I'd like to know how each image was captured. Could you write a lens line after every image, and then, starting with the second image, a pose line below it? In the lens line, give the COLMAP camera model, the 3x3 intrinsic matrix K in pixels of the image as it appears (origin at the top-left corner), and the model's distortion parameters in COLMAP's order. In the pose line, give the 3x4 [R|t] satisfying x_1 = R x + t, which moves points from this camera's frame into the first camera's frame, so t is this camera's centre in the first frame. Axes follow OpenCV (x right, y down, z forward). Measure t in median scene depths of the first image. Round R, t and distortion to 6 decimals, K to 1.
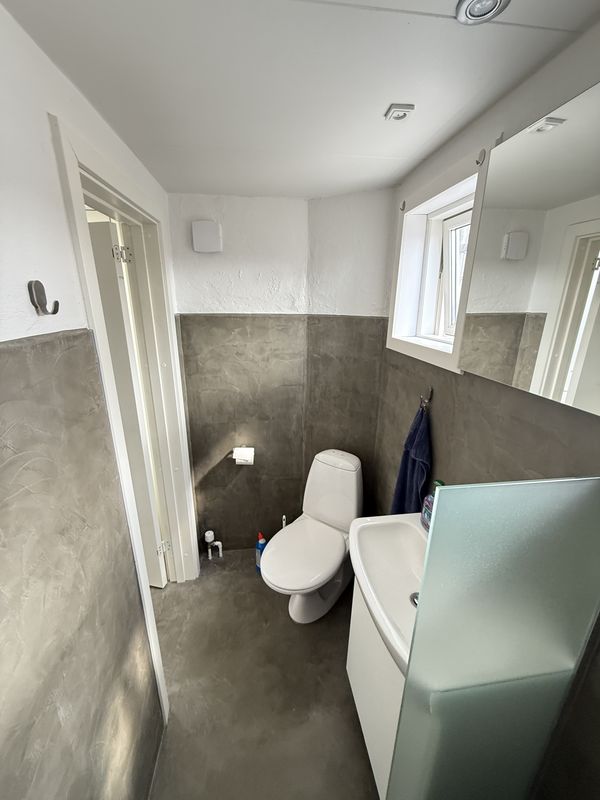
lens RADIAL K [[320.5, 0, 300.5], [0, 320.5, 398.7], [0, 0, 1]] dist [-0.001730, -0.000019]
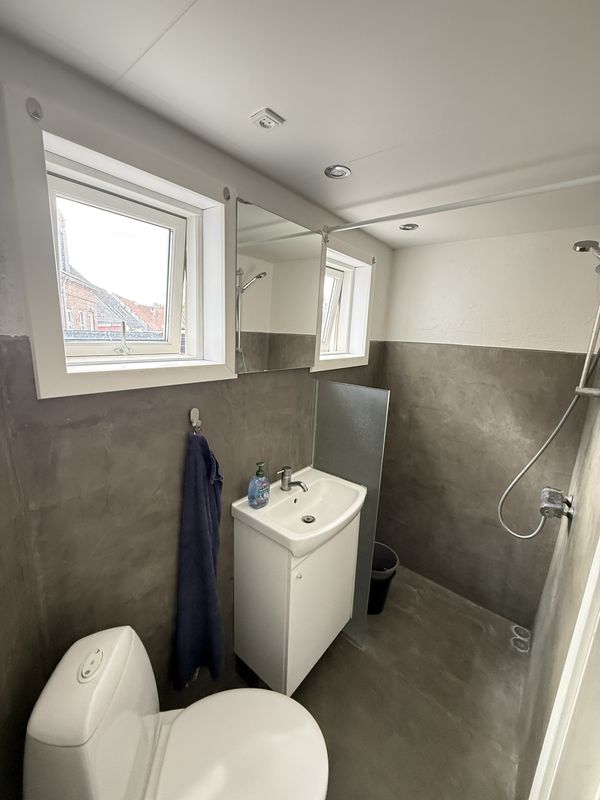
lens RADIAL K [[320.5, 0, 300.0], [0, 320.5, 399.7], [0, 0, 1]] dist [-0.001730, -0.000019]
pose [[-0.697007, -0.194757, 0.690110, -0.475775], [0.150306, 0.901347, 0.406179, -0.433202], [-0.701135, 0.386837, -0.598972, 1.517322]]
